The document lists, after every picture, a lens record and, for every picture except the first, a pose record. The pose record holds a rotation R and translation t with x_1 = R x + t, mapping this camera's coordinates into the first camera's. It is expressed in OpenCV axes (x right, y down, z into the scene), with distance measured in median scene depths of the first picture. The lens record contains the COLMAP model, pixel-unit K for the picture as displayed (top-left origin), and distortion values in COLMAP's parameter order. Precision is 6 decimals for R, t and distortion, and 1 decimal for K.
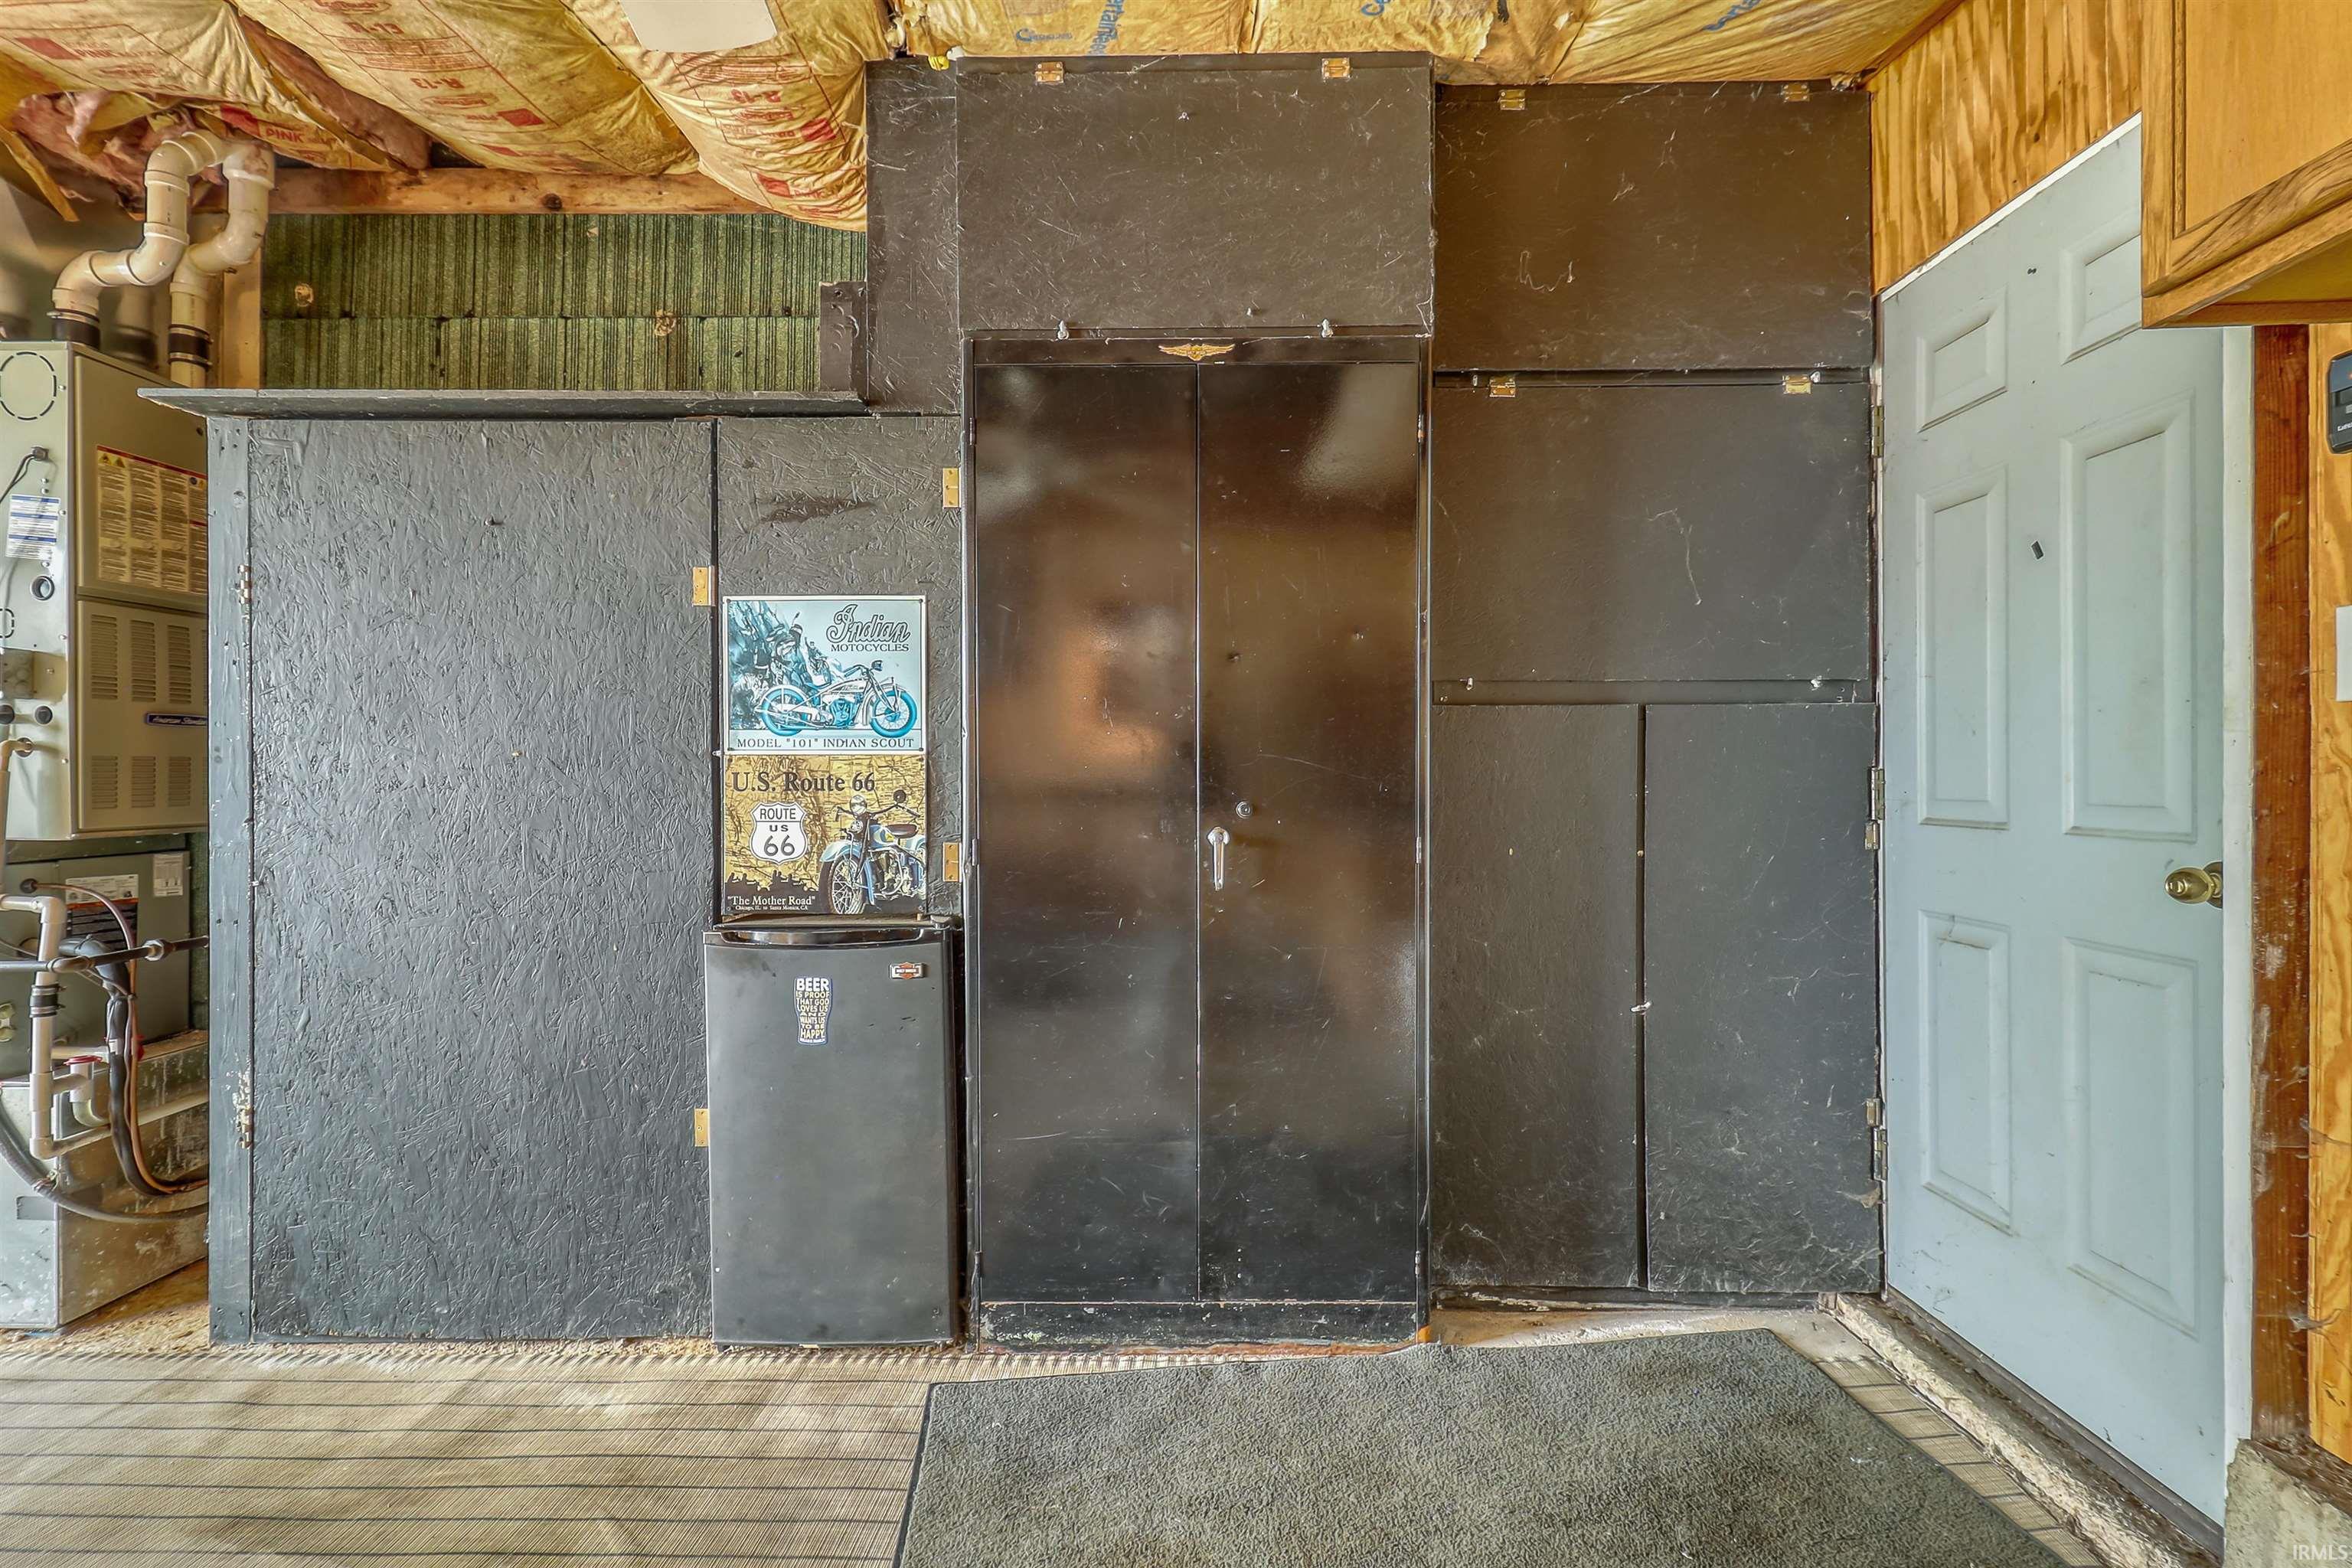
lens RADIAL K [[1080.5, 0, 1170.9], [0, 1080.5, 794.4], [0, 0, 1]] dist [0.009983, -0.000619]
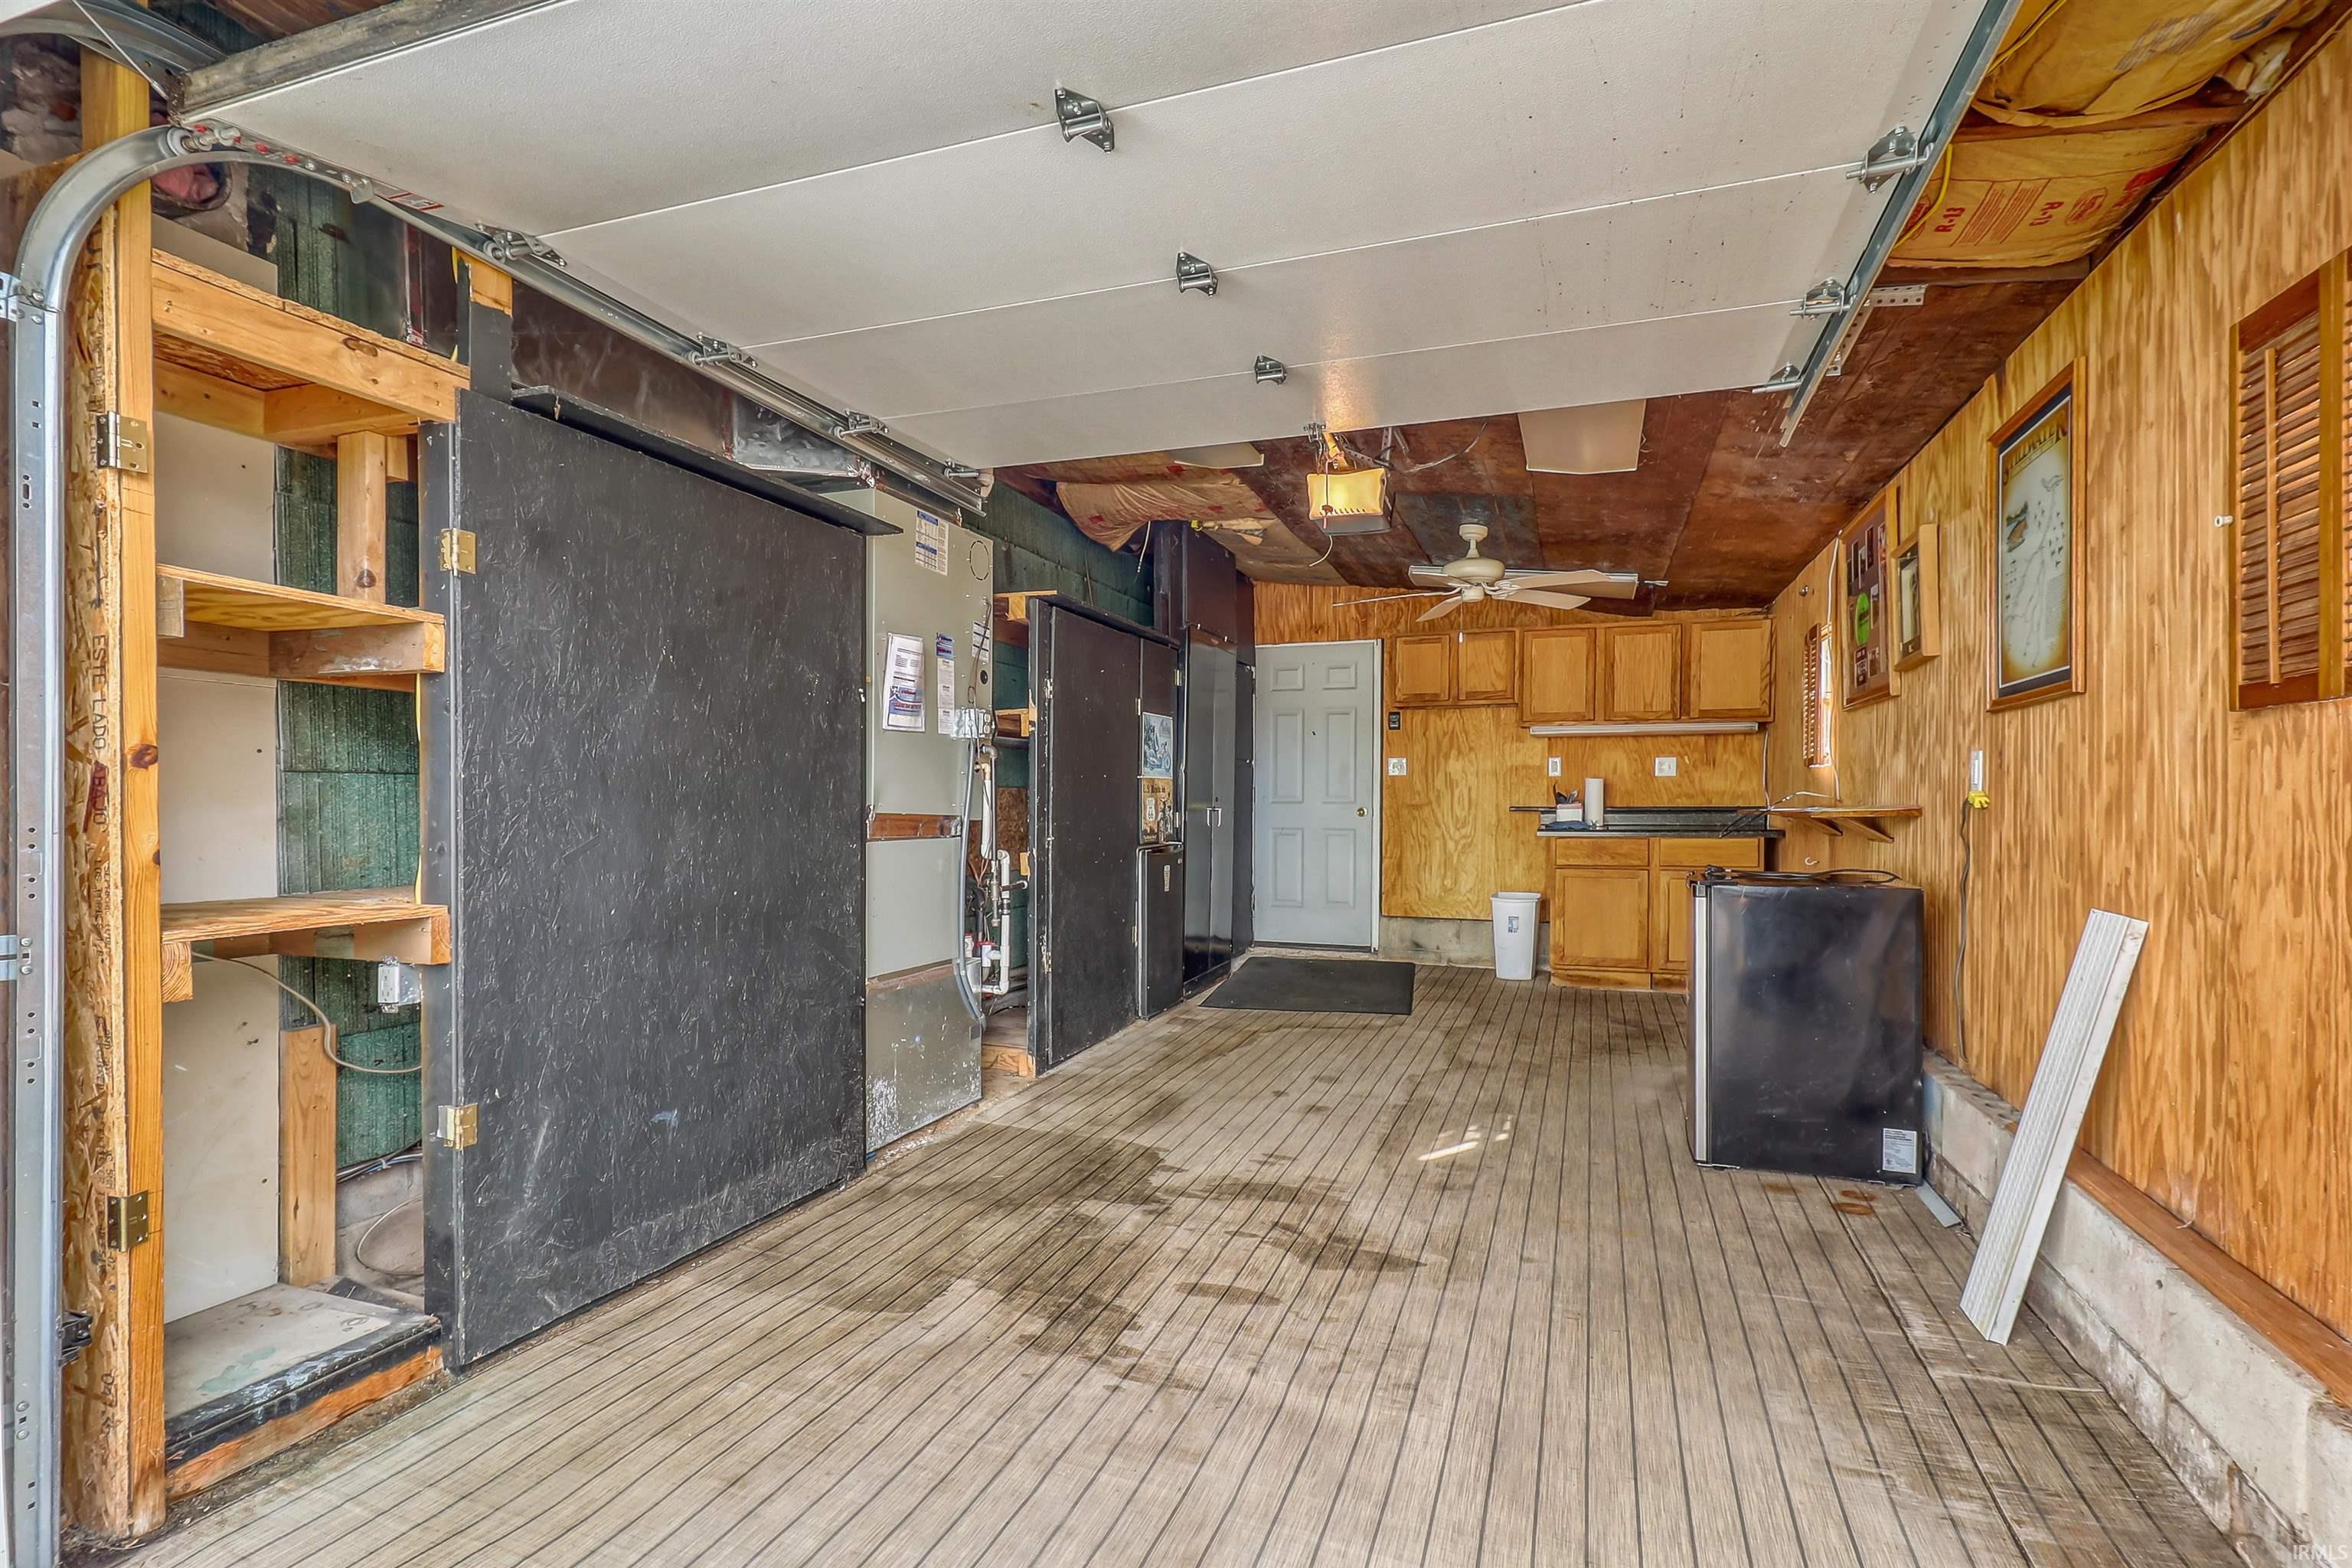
lens RADIAL K [[1080.5, 0, 1170.9], [0, 1080.5, 794.4], [0, 0, 1]] dist [0.009983, -0.000619]
pose [[0.339360, 0.001356, 0.940655, -2.869857], [0.003555, 0.999990, -0.002724, 0.007682], [-0.940650, 0.004268, 0.339352, 0.134471]]
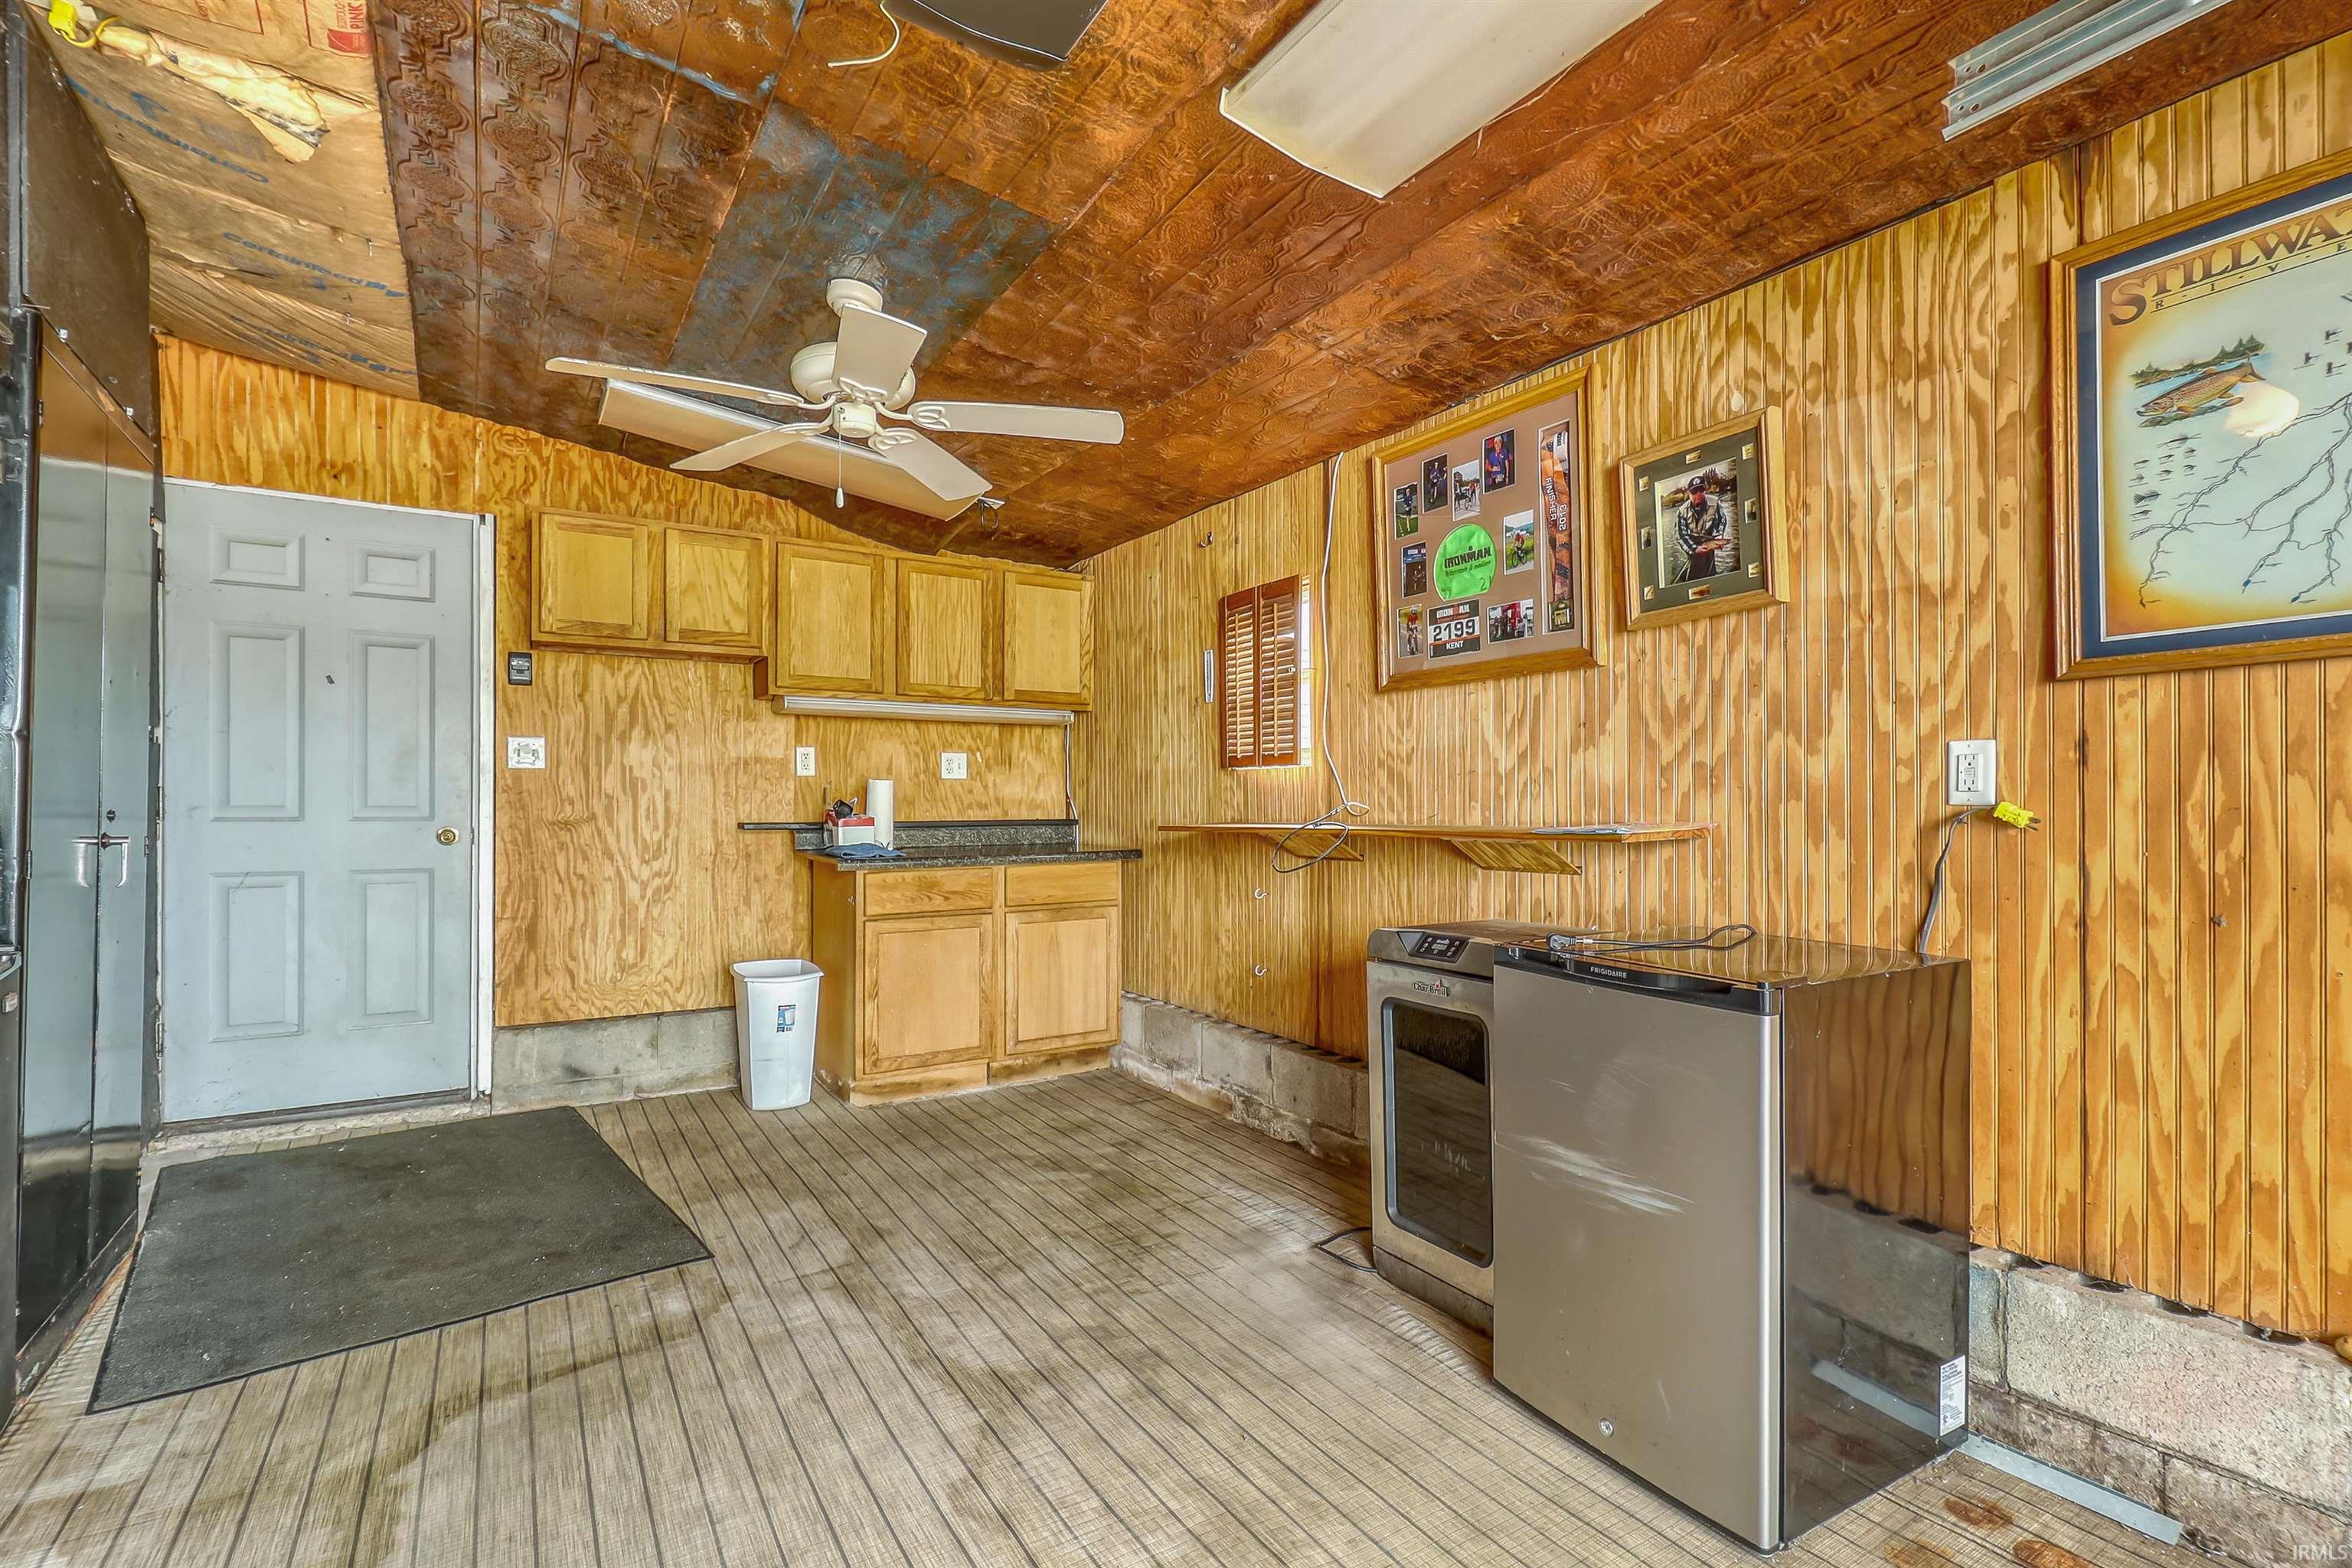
lens RADIAL K [[1080.5, 0, 1170.9], [0, 1080.5, 794.4], [0, 0, 1]] dist [0.009983, -0.000619]
pose [[-0.545951, 0.006059, 0.837795, -1.571585], [0.001882, 0.999980, -0.006005, -0.000482], [-0.837815, -0.001701, -0.545952, 0.727548]]
